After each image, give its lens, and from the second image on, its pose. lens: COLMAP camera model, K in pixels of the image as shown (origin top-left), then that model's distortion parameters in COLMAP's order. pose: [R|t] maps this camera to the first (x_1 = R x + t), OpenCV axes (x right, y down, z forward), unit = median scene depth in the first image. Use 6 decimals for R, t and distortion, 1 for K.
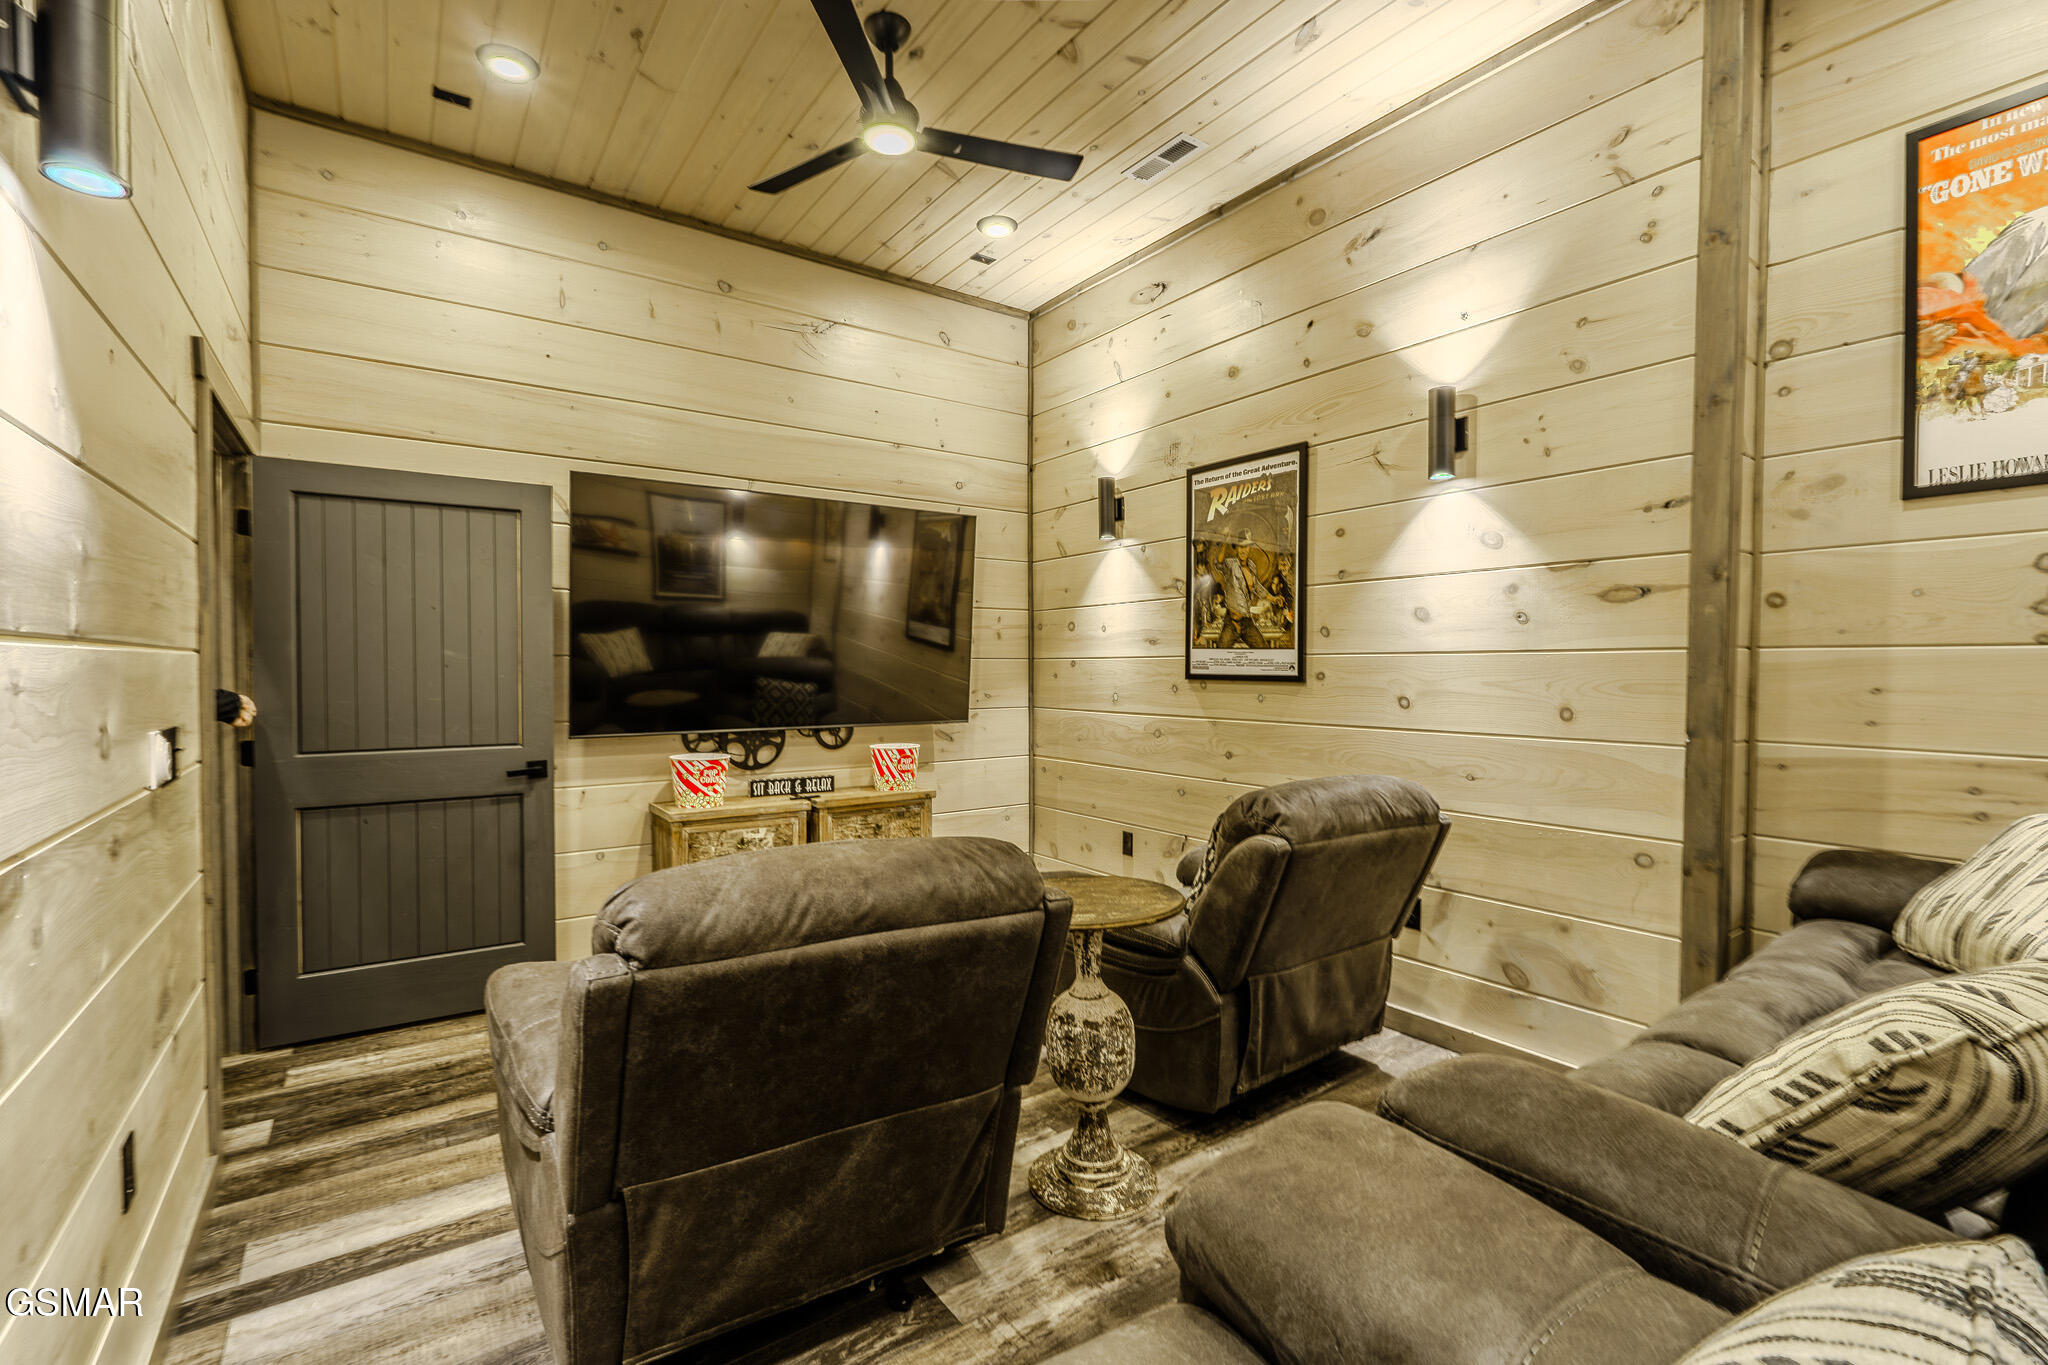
lens RADIAL K [[922.7, 0, 1024.4], [0, 922.7, 687.8], [0, 0, 1]] dist [-0.004410, -0.000032]
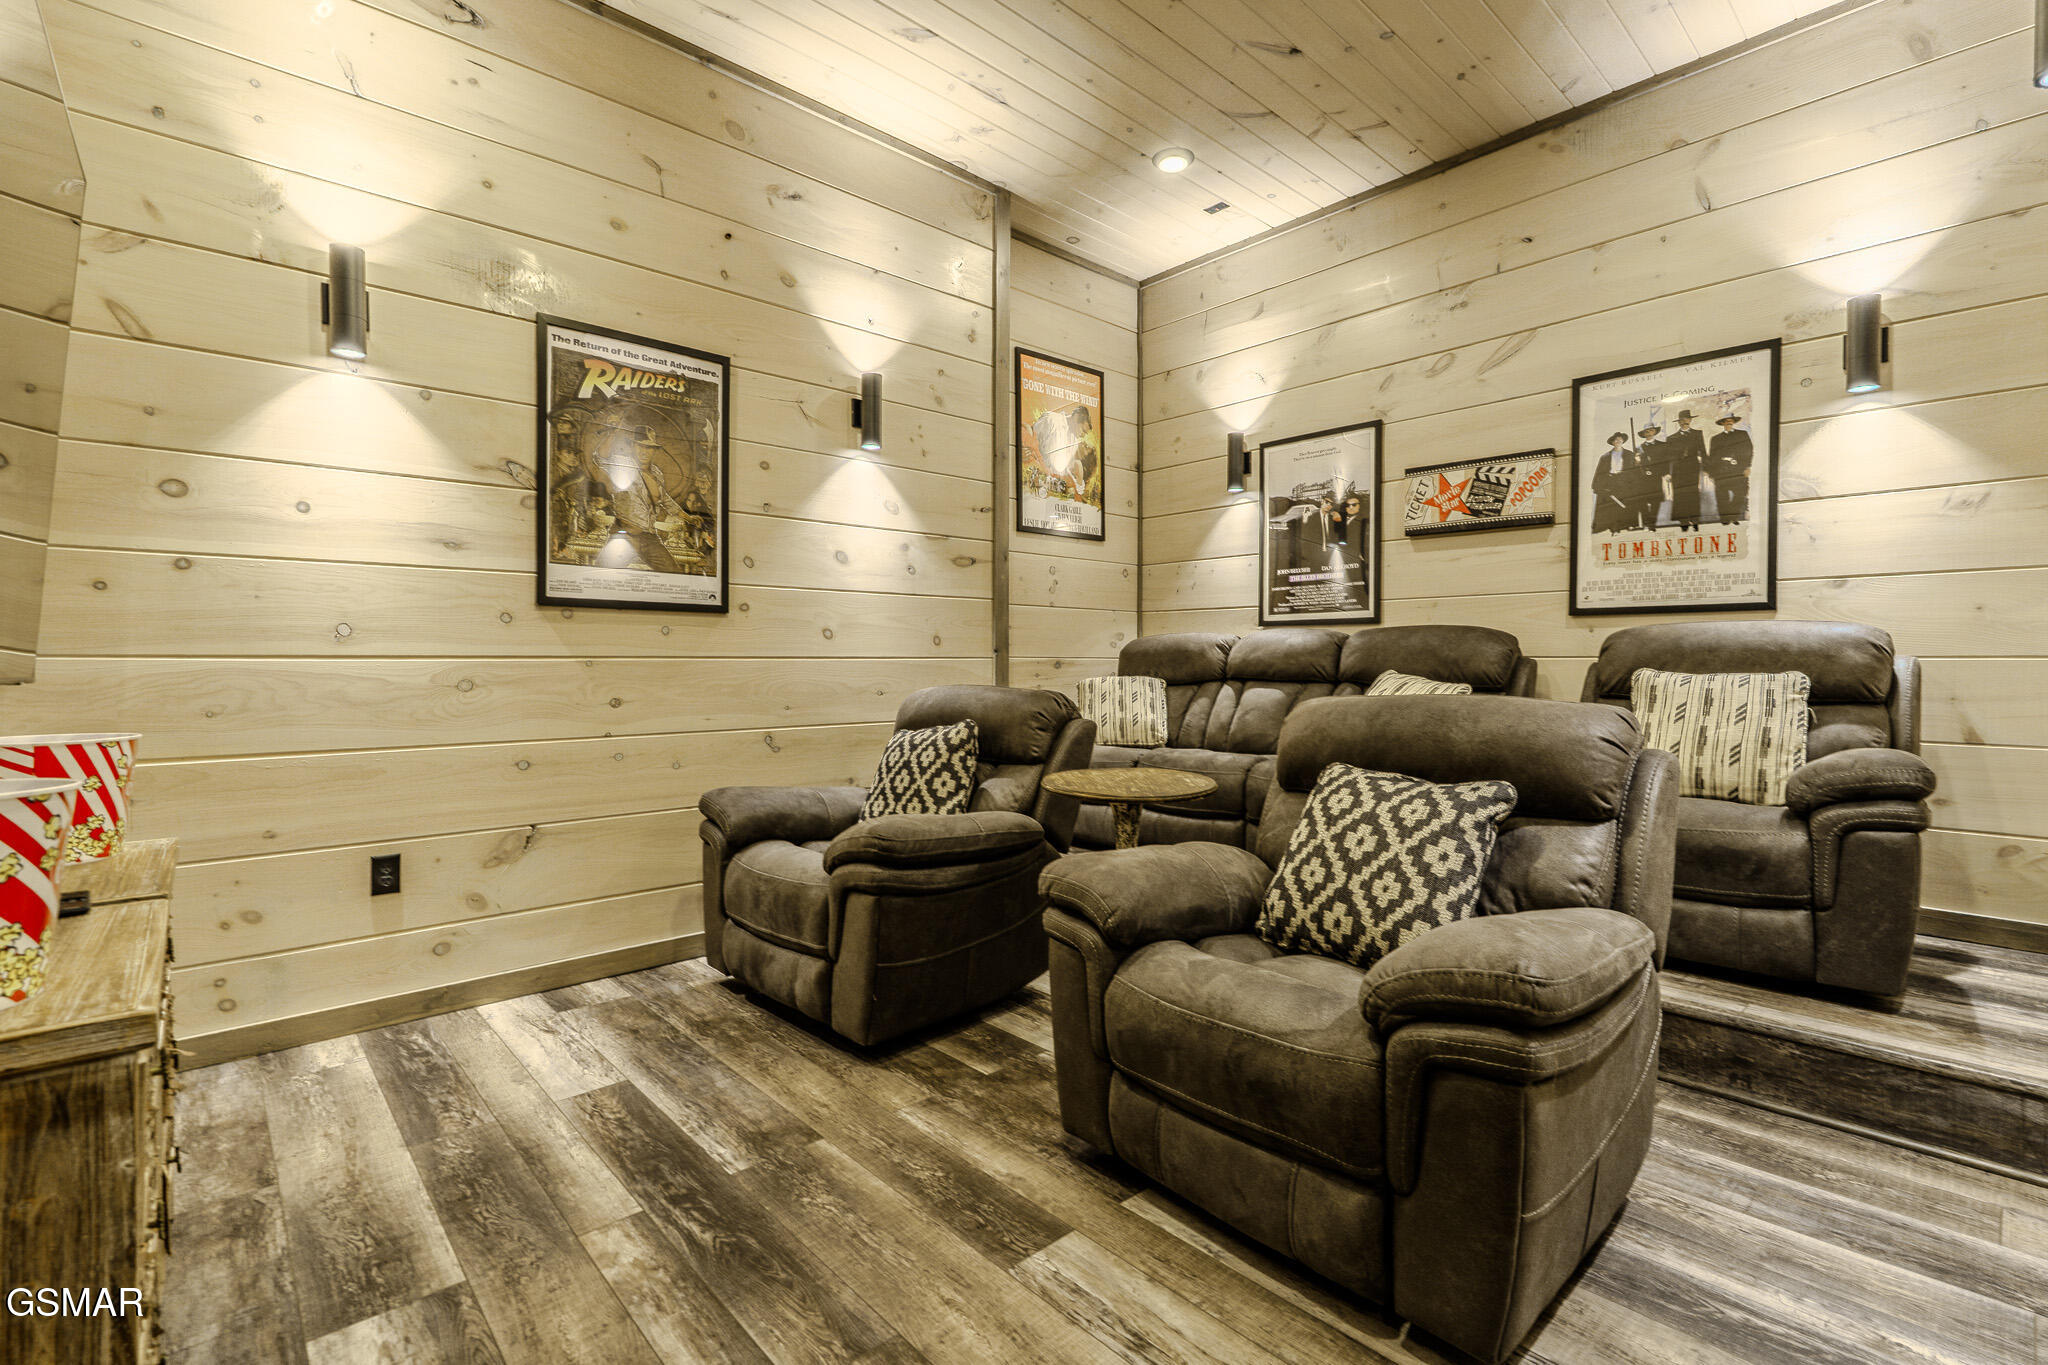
lens RADIAL K [[922.7, 0, 1027.2], [0, 922.7, 669.8], [0, 0, 1]] dist [-0.004410, -0.000032]
pose [[-0.138763, -0.009328, 0.990282, -0.661956], [0.022844, 0.999659, 0.012618, 0.046273], [-0.990062, 0.024373, -0.138502, 0.818749]]
